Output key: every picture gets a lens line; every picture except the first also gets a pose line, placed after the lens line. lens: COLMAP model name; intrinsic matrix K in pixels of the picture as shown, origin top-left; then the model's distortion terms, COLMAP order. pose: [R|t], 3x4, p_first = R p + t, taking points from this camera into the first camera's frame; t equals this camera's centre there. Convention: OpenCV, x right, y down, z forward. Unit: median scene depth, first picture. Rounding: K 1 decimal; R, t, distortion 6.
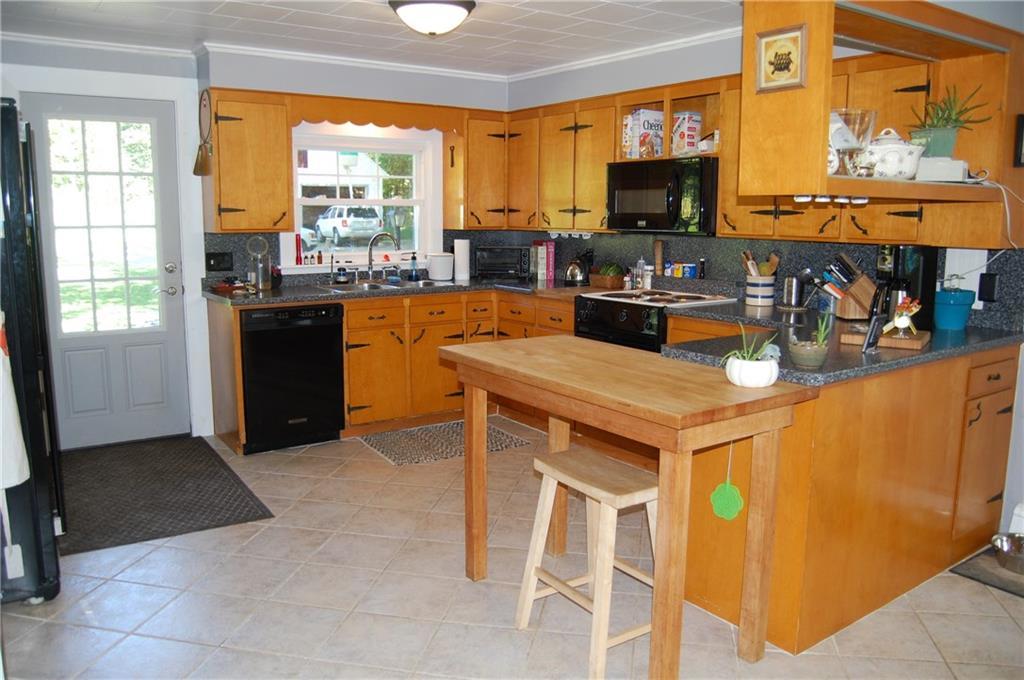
lens RADIAL K [[802.9, 0, 513.0], [0, 802.9, 343.9], [0, 0, 1]] dist [-0.096769, 0.041262]
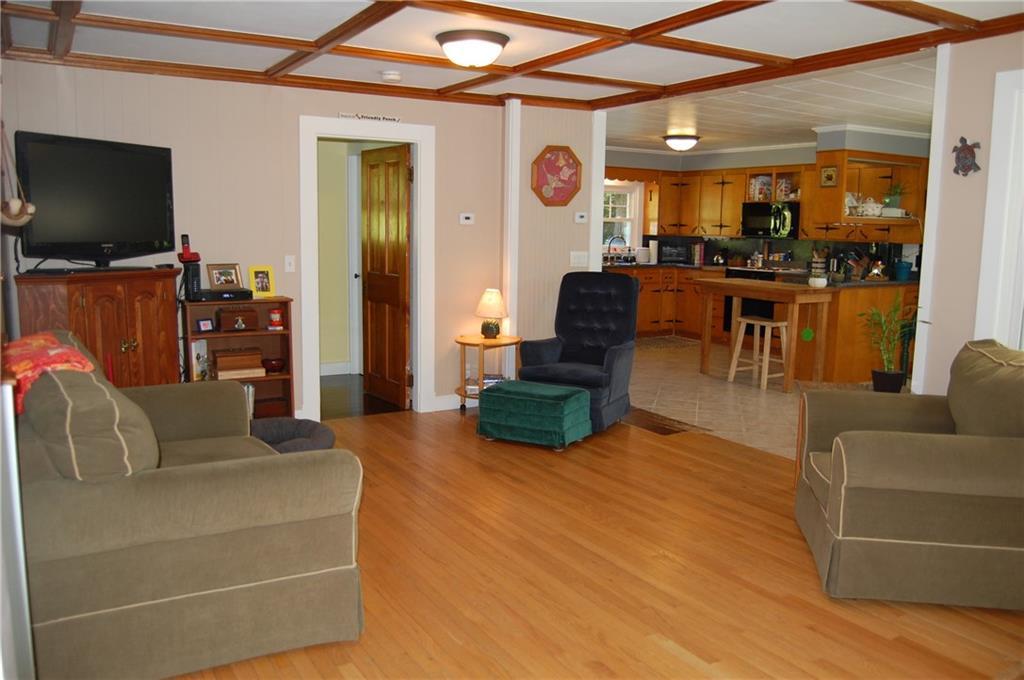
lens RADIAL K [[802.9, 0, 512.7], [0, 802.9, 342.3], [0, 0, 1]] dist [-0.096769, 0.041262]
pose [[0.998145, 0.017777, -0.058226, -0.377840], [-0.018649, 0.999721, -0.014465, 0.184768], [0.057953, 0.015524, 0.998199, -1.149937]]
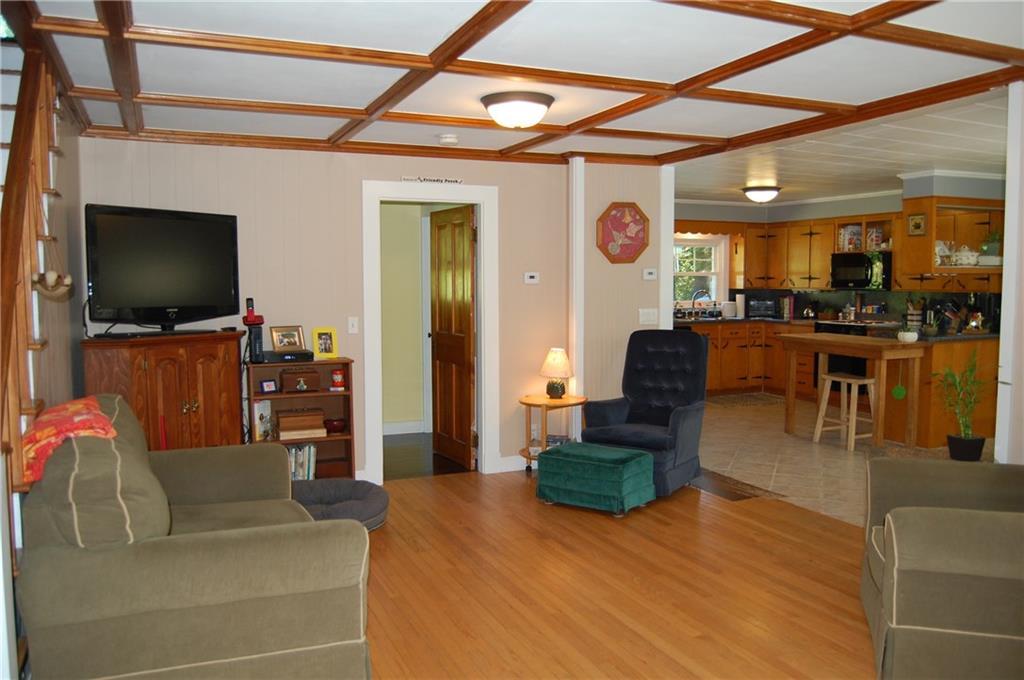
lens RADIAL K [[802.9, 0, 514.2], [0, 802.9, 342.3], [0, 0, 1]] dist [-0.096769, 0.041262]
pose [[0.982239, 0.004954, -0.187569, -0.308944], [-0.020093, 0.996680, -0.078902, 0.171842], [0.186555, 0.081269, 0.979077, -1.119580]]
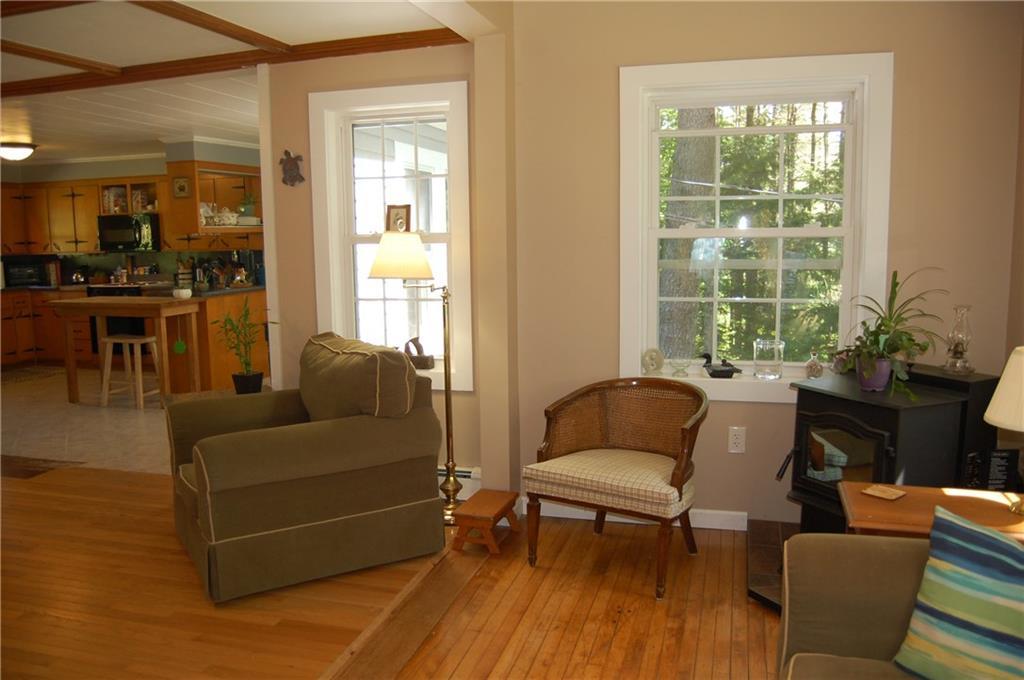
lens RADIAL K [[802.9, 0, 513.2], [0, 802.9, 343.8], [0, 0, 1]] dist [-0.096769, 0.041262]
pose [[0.775000, -0.101698, 0.623724, -0.341304], [0.119296, 0.992765, 0.013640, 0.186877], [-0.620599, 0.063837, 0.781525, -1.167752]]
